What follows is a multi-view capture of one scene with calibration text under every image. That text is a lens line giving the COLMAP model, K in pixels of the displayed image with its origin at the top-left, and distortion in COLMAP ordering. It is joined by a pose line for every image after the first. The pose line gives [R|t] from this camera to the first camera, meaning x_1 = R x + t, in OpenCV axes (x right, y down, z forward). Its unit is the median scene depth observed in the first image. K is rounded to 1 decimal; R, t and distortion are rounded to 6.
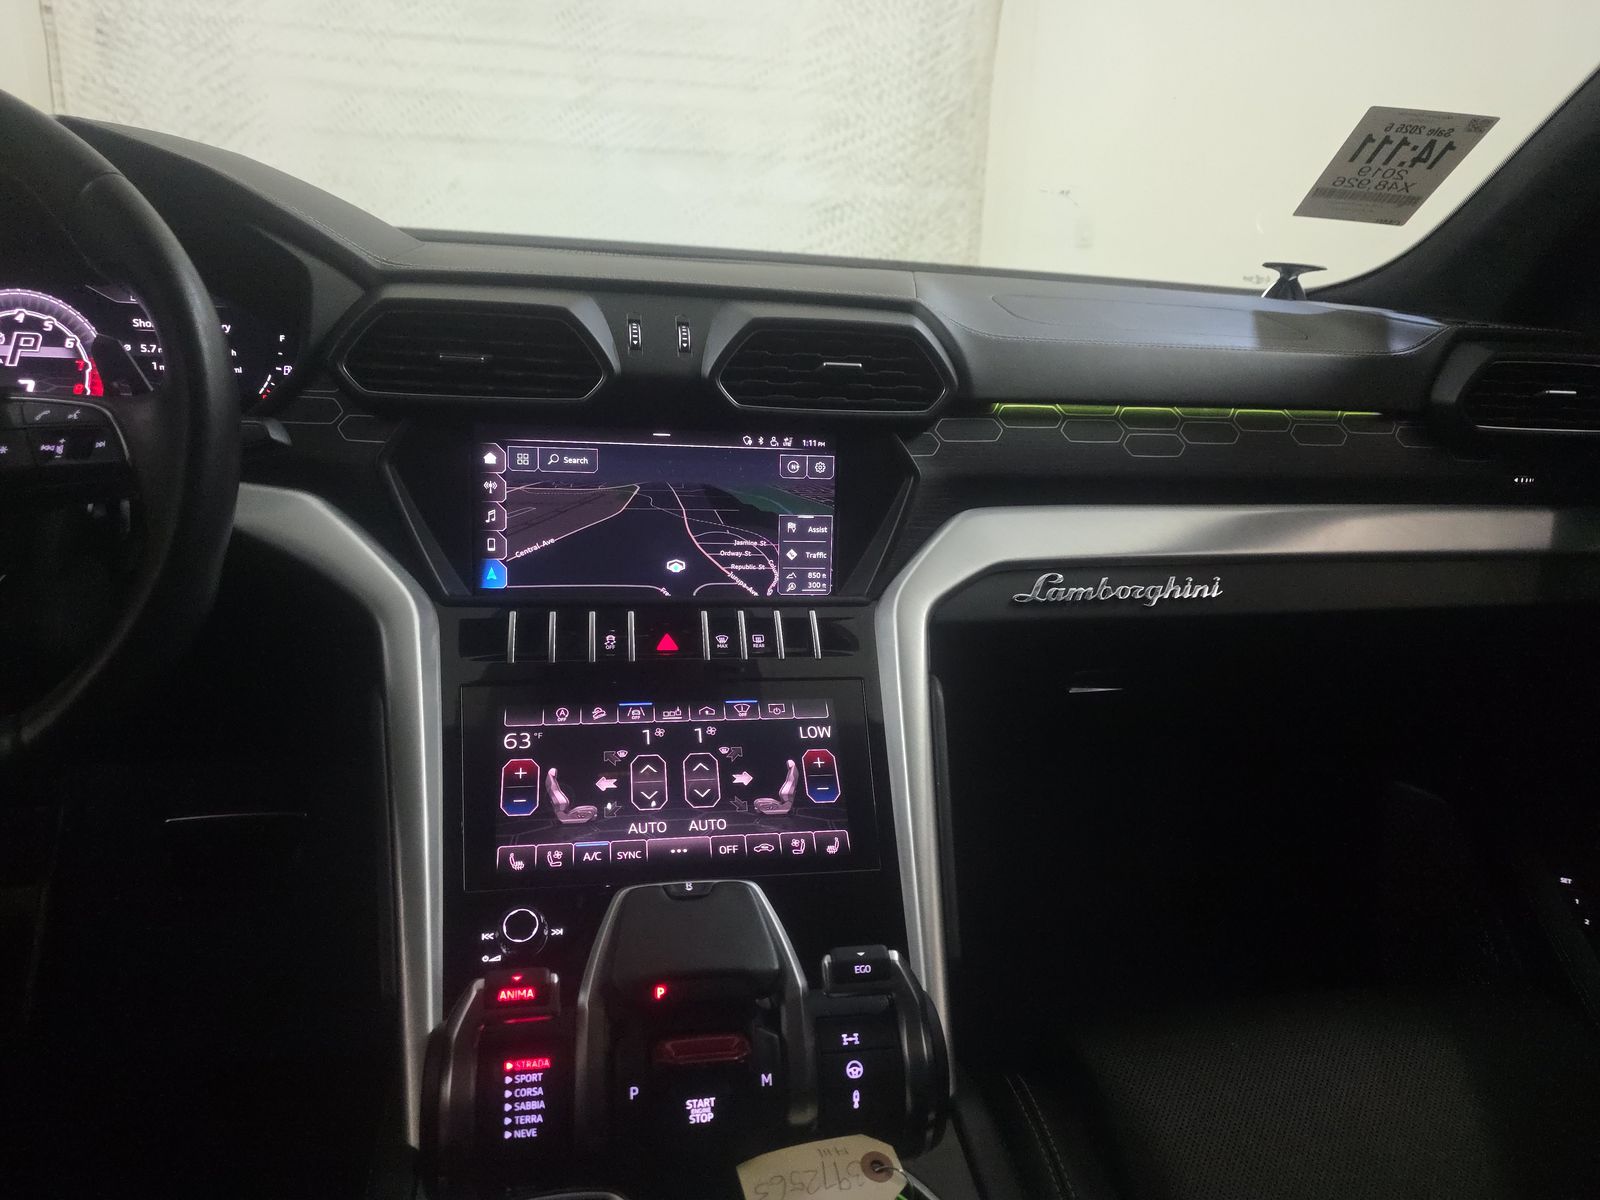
lens RADIAL K [[1059.7, 0, 802.3], [0, 1059.7, 600.1], [0, 0, 1]] dist [0.029315, -0.020685]
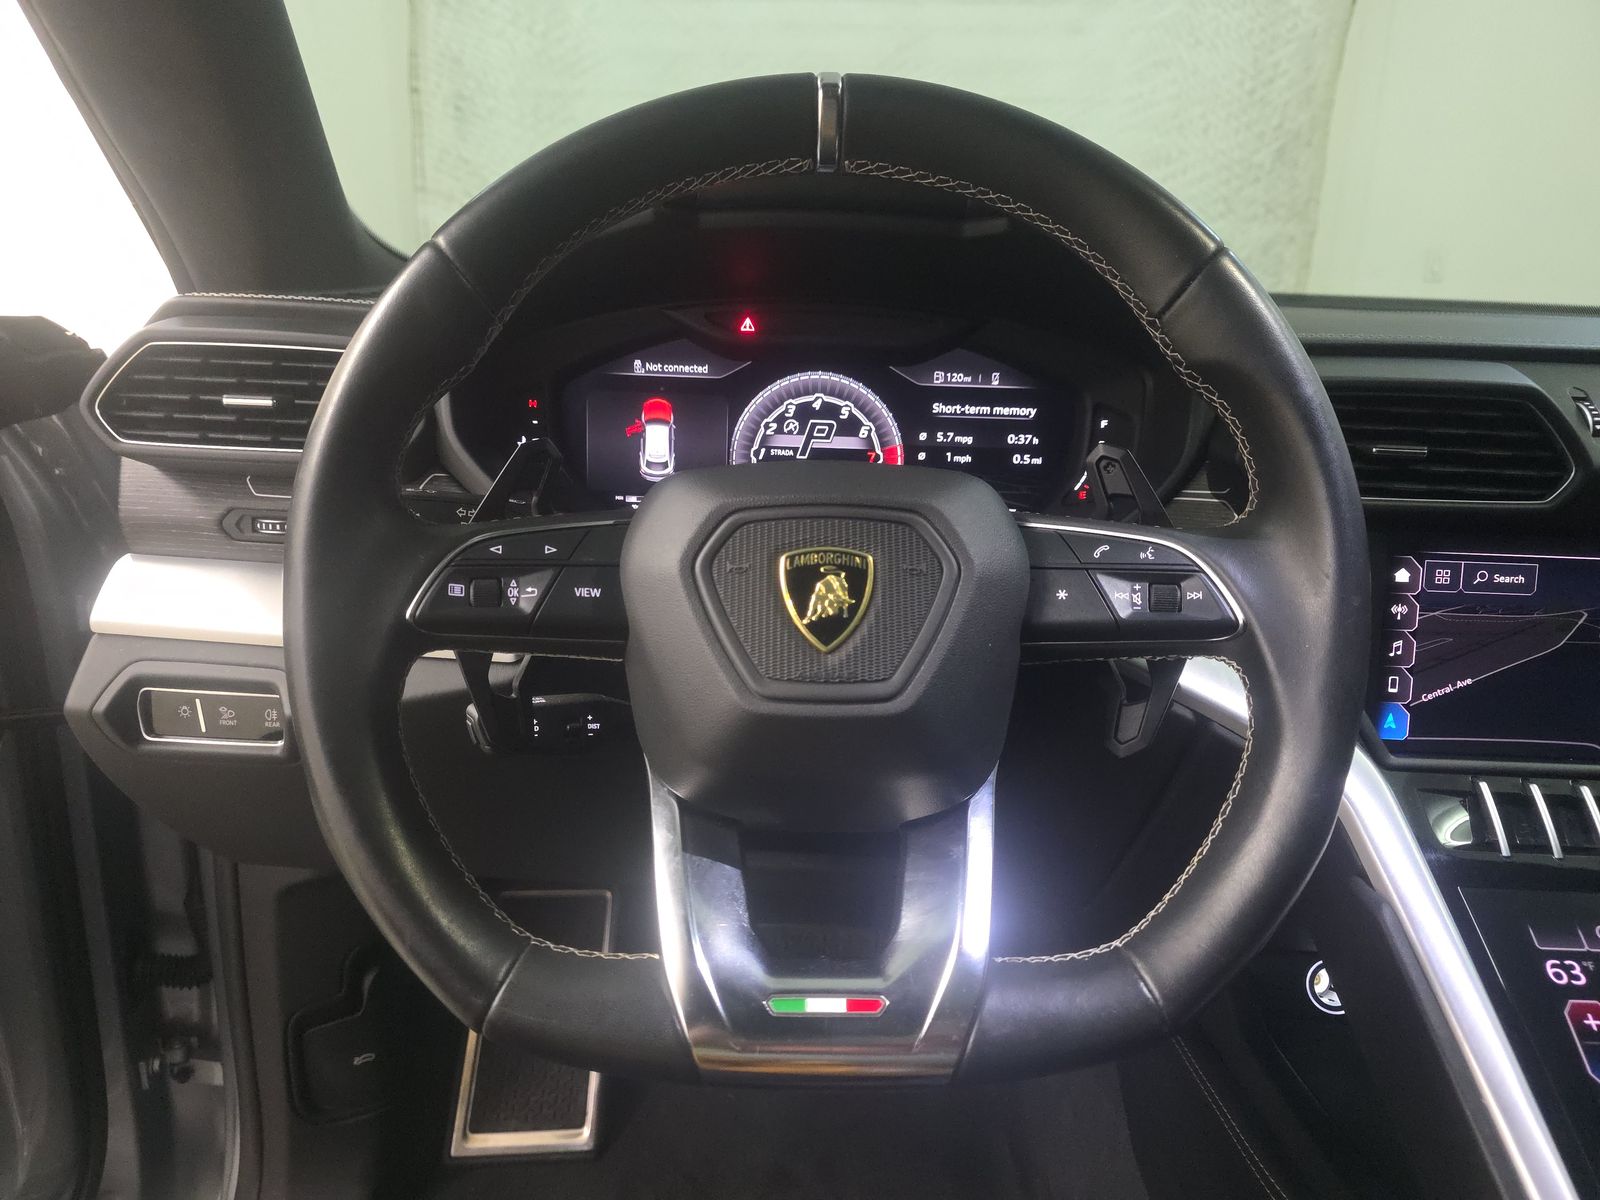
lens RADIAL K [[1059.7, 0, 809.0], [0, 1059.7, 600.8], [0, 0, 1]] dist [0.029315, -0.020685]
pose [[0.984113, 0.027431, -0.175410, -0.573194], [-0.033815, 0.998866, -0.033512, -0.071790], [0.174292, 0.038911, 0.983925, 0.143610]]
